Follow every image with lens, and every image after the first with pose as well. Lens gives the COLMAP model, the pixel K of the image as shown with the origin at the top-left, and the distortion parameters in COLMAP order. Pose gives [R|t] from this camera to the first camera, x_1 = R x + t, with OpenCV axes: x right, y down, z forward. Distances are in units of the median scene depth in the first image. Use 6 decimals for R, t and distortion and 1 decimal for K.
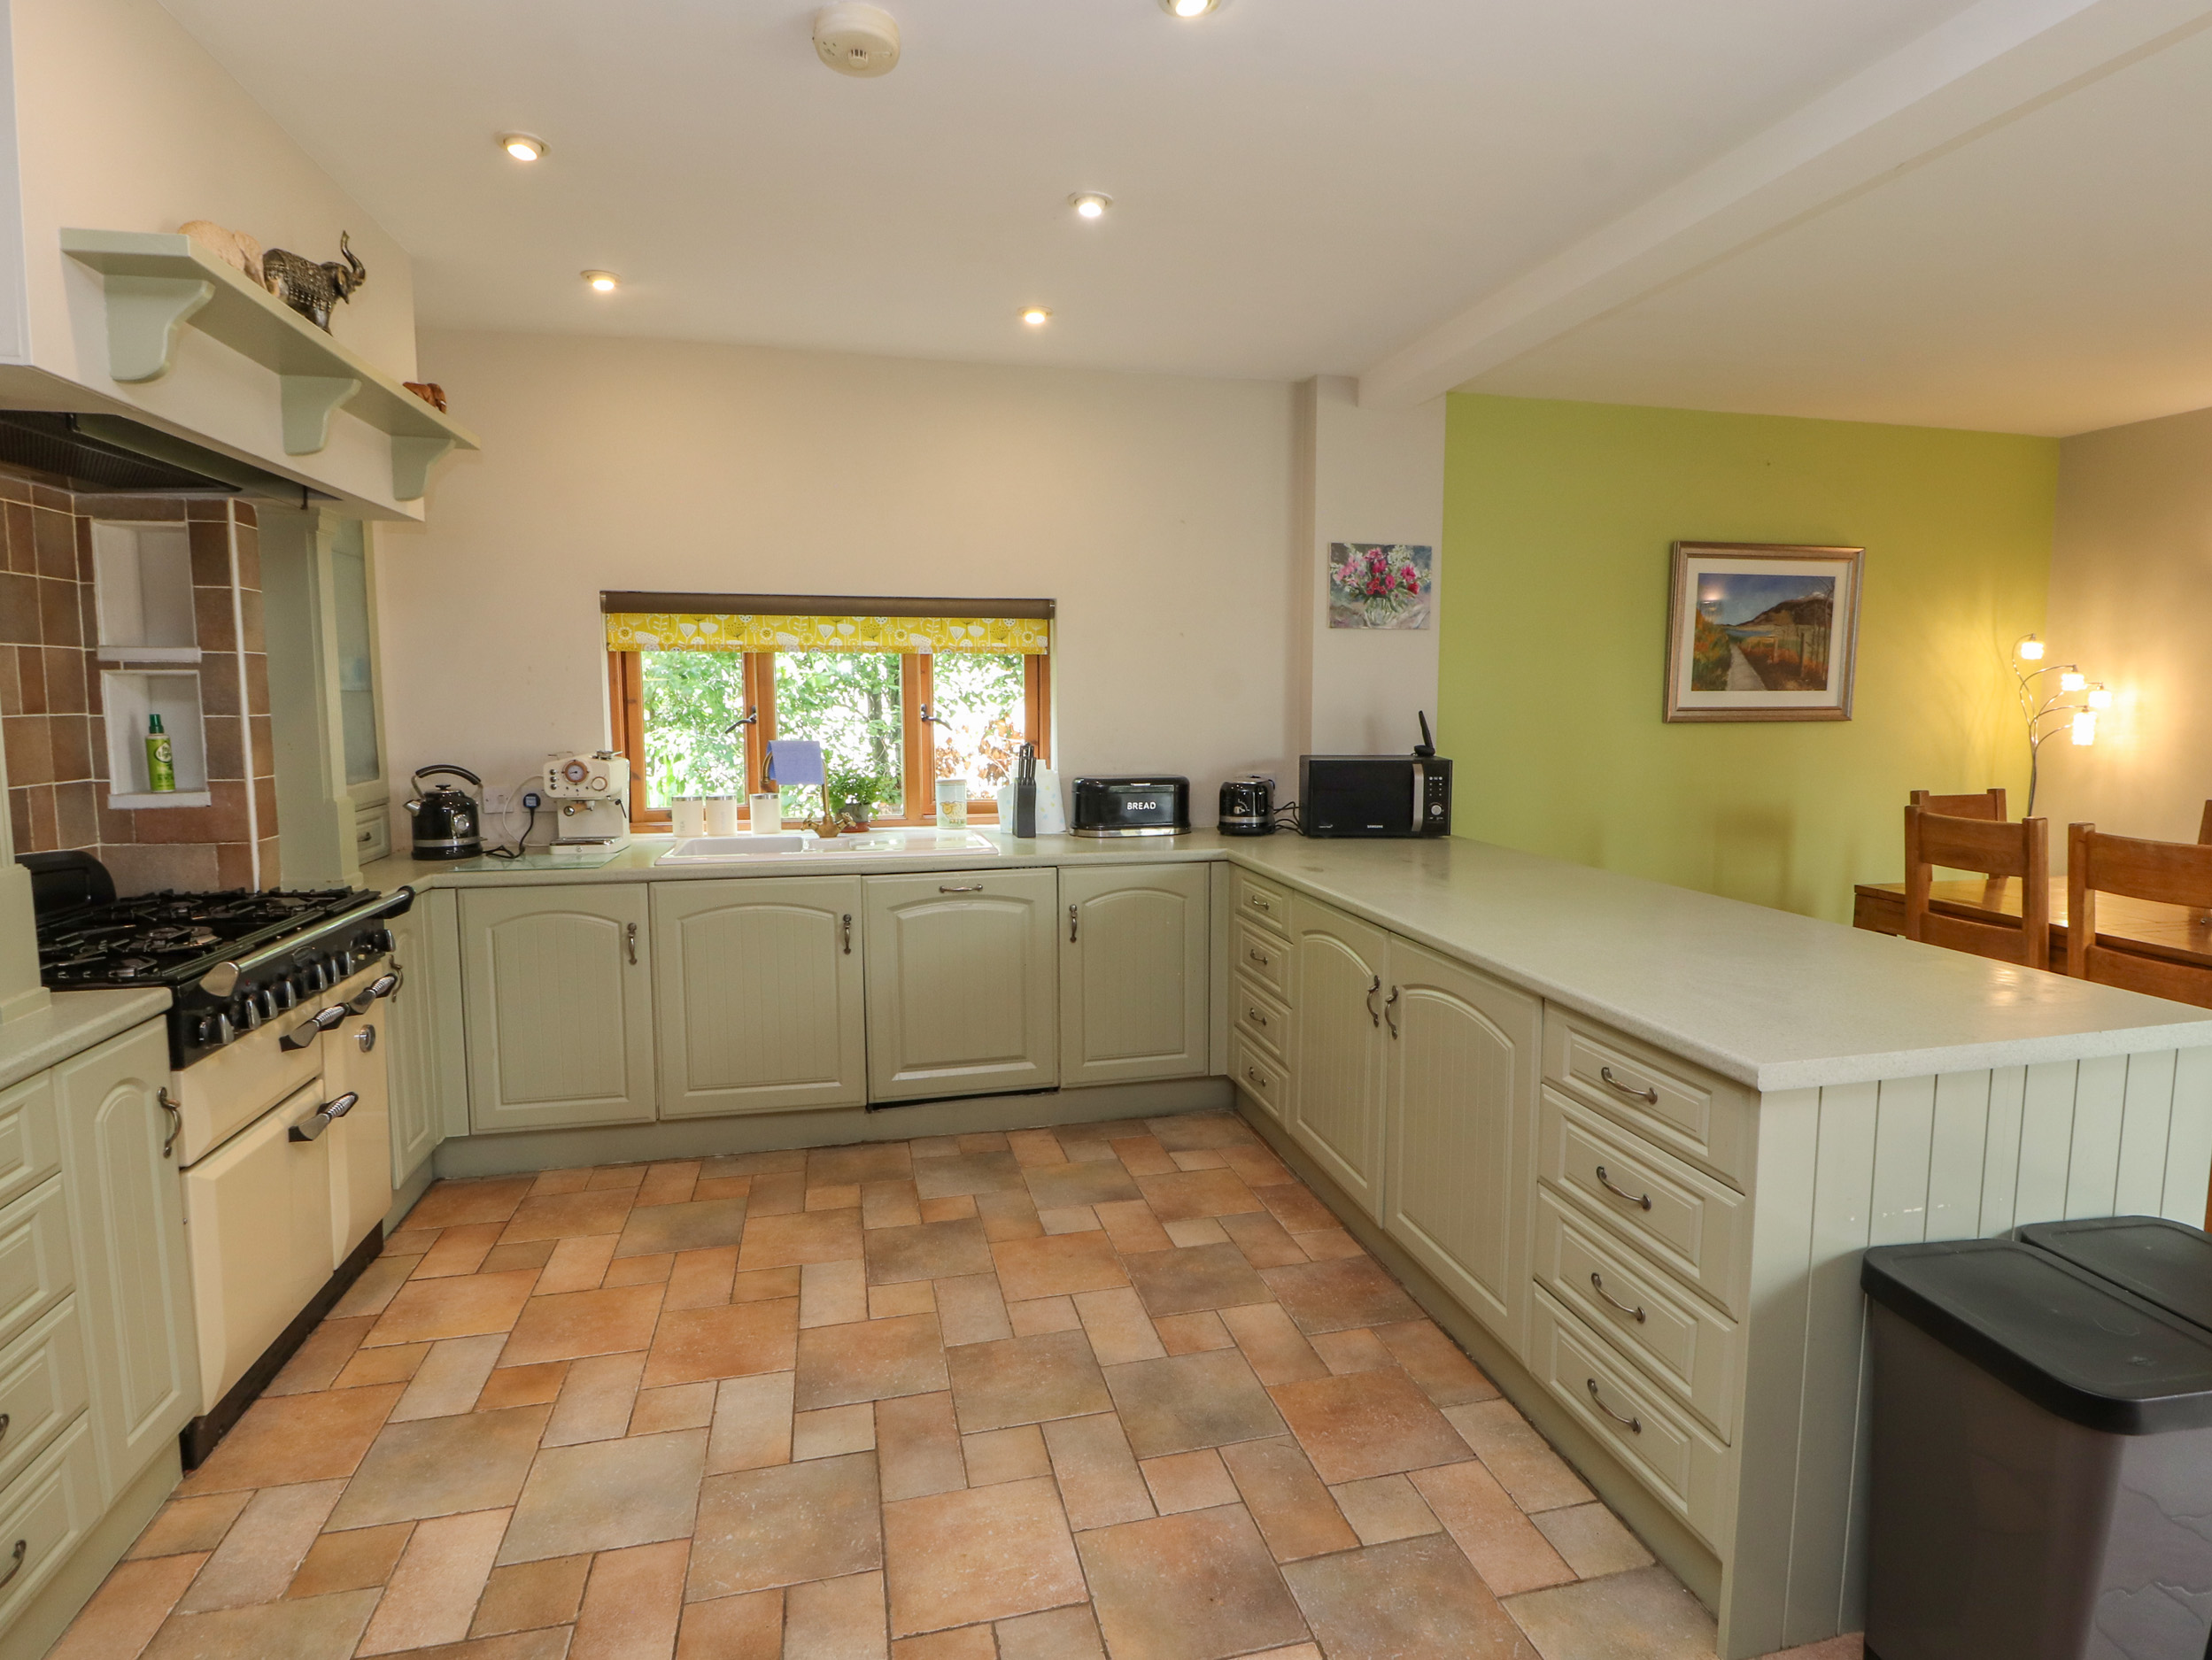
lens RADIAL K [[1163.1, 0, 1139.7], [0, 1163.1, 810.4], [0, 0, 1]] dist [0.000514, -0.014055]
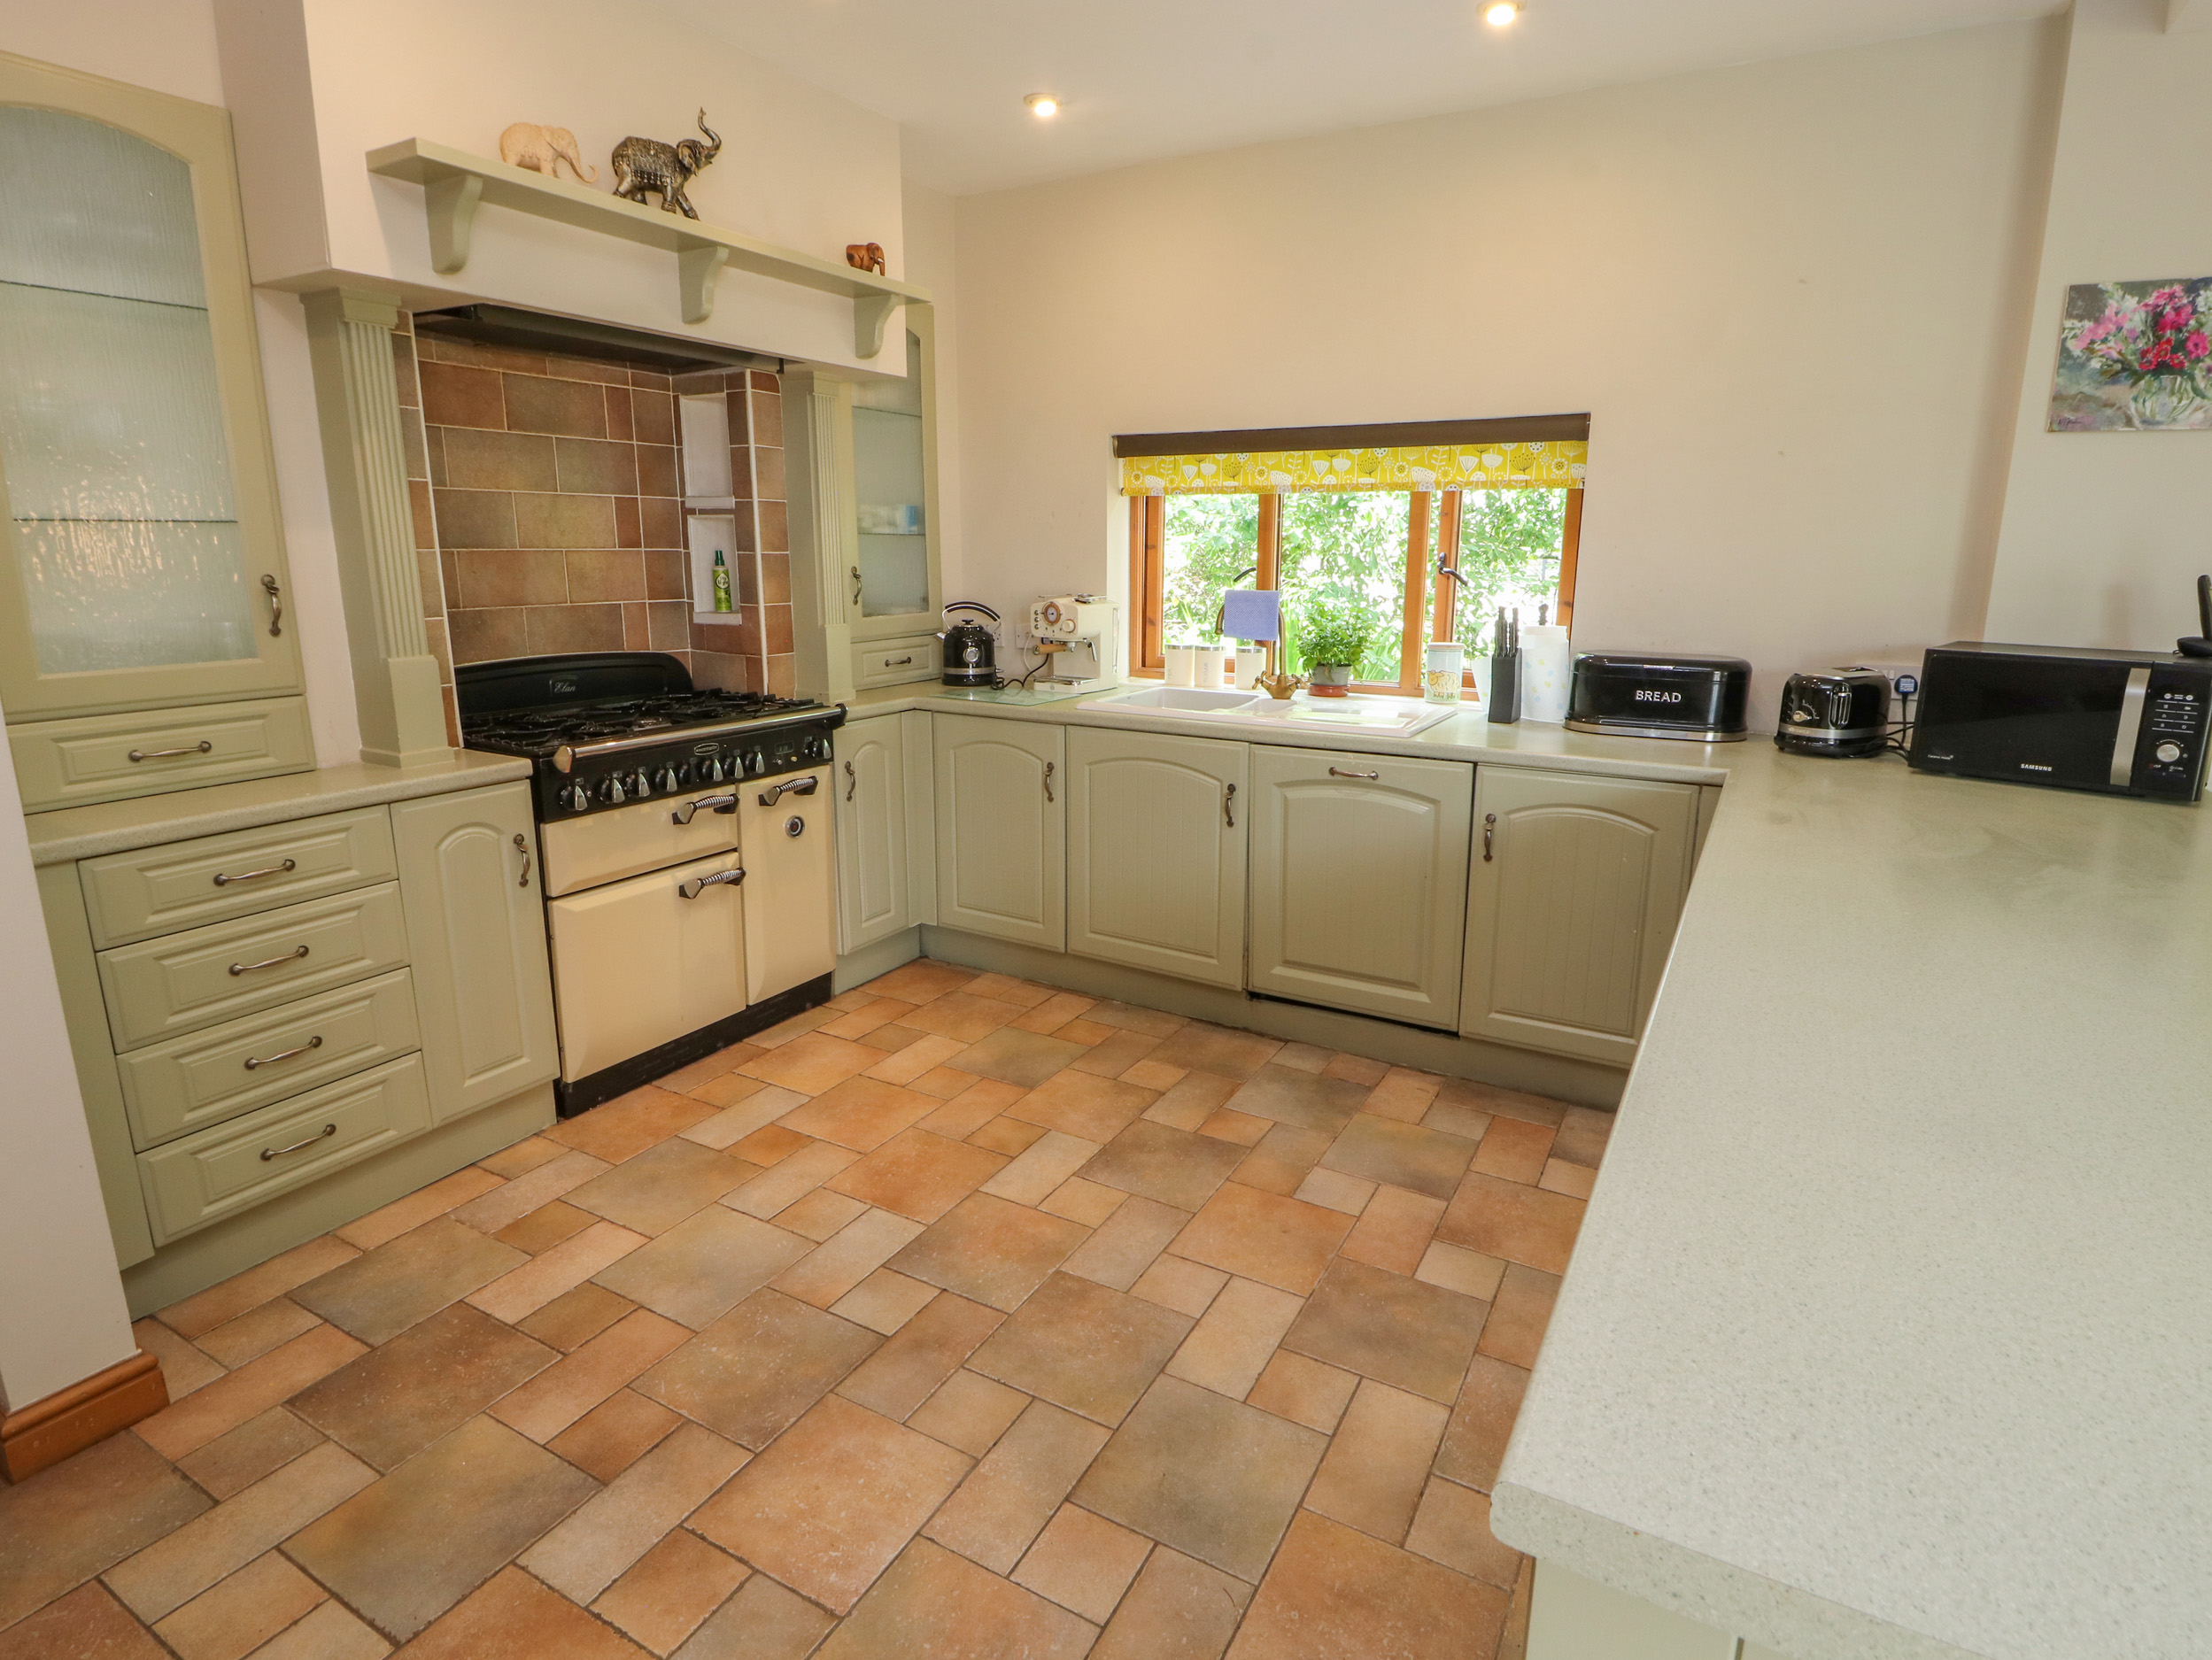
lens RADIAL K [[1144.5, 0, 1142.9], [0, 1144.5, 801.9], [0, 0, 1]] dist [-0.002671, -0.014172]
pose [[0.730250, 0.153471, -0.665719, 0.300428], [-0.075487, 0.986601, 0.144641, -0.021642], [0.678997, -0.055371, 0.732050, 0.298912]]
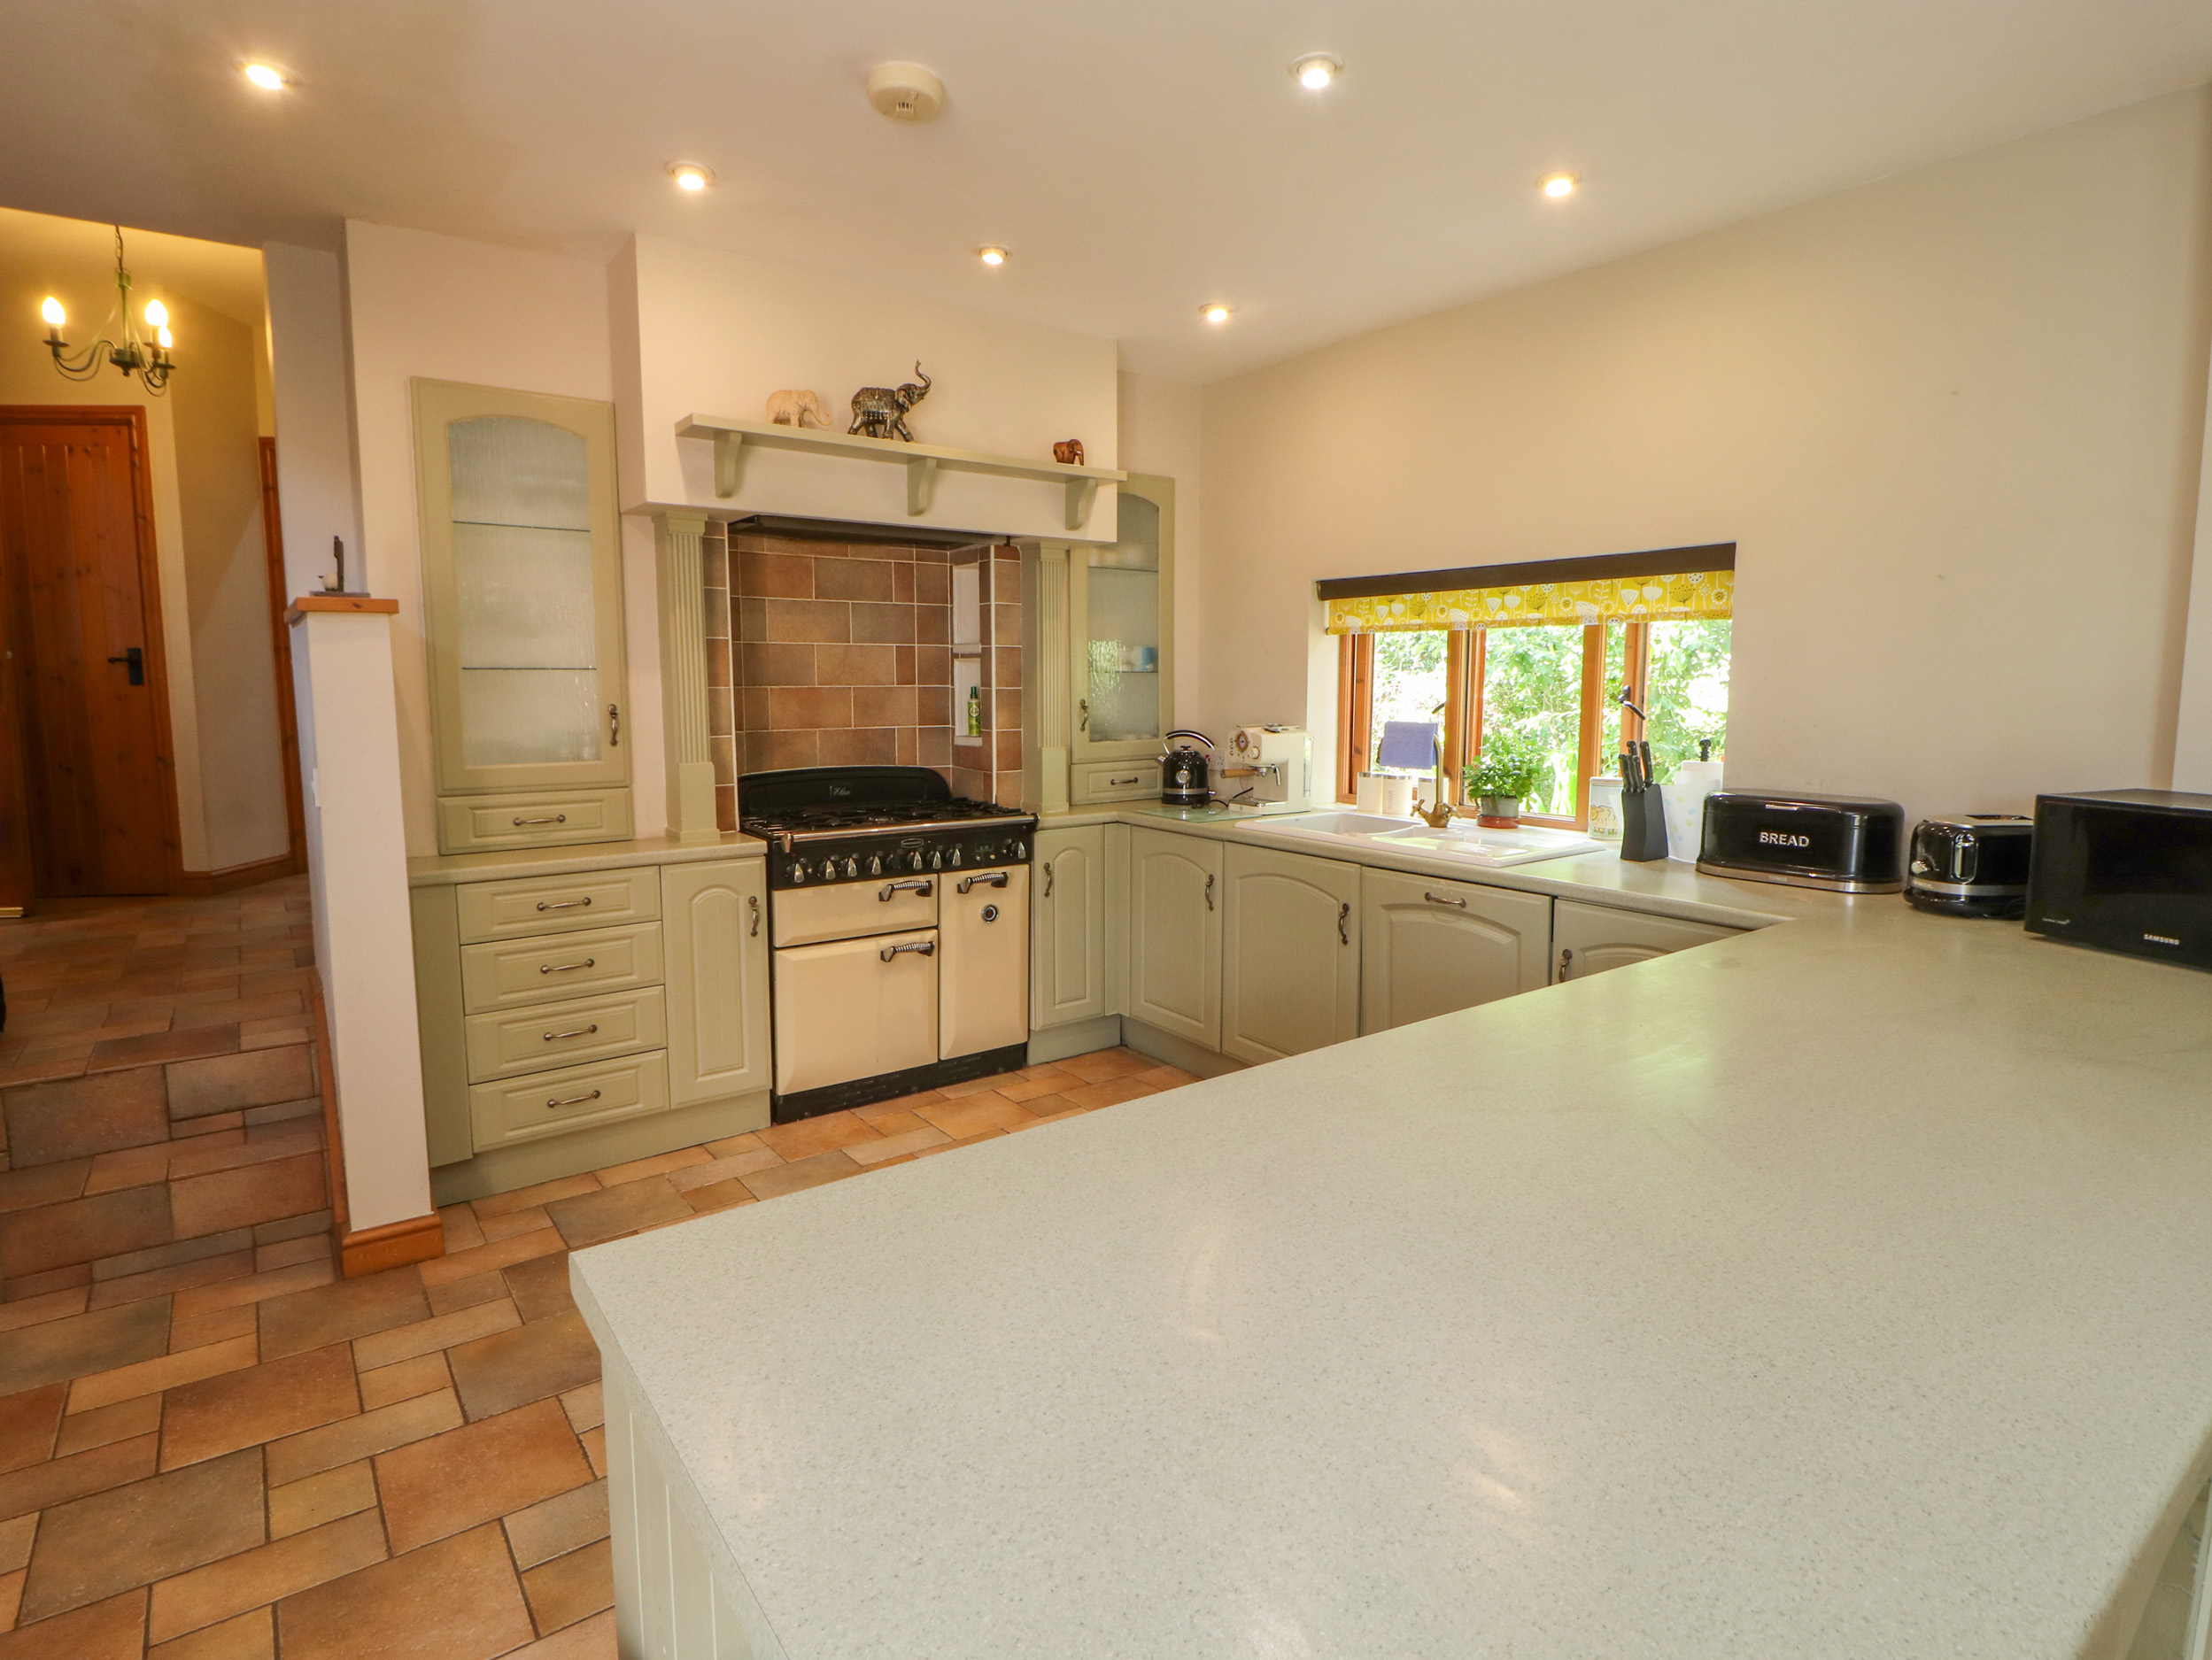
lens RADIAL K [[1149.3, 0, 1131.7], [0, 1149.3, 800.4], [0, 0, 1]] dist [0.000223, -0.015792]
pose [[0.390503, 0.098914, -0.915272, 0.544549], [-0.091890, 0.993434, 0.068156, -0.044035], [0.916004, 0.057489, 0.397028, 0.463653]]
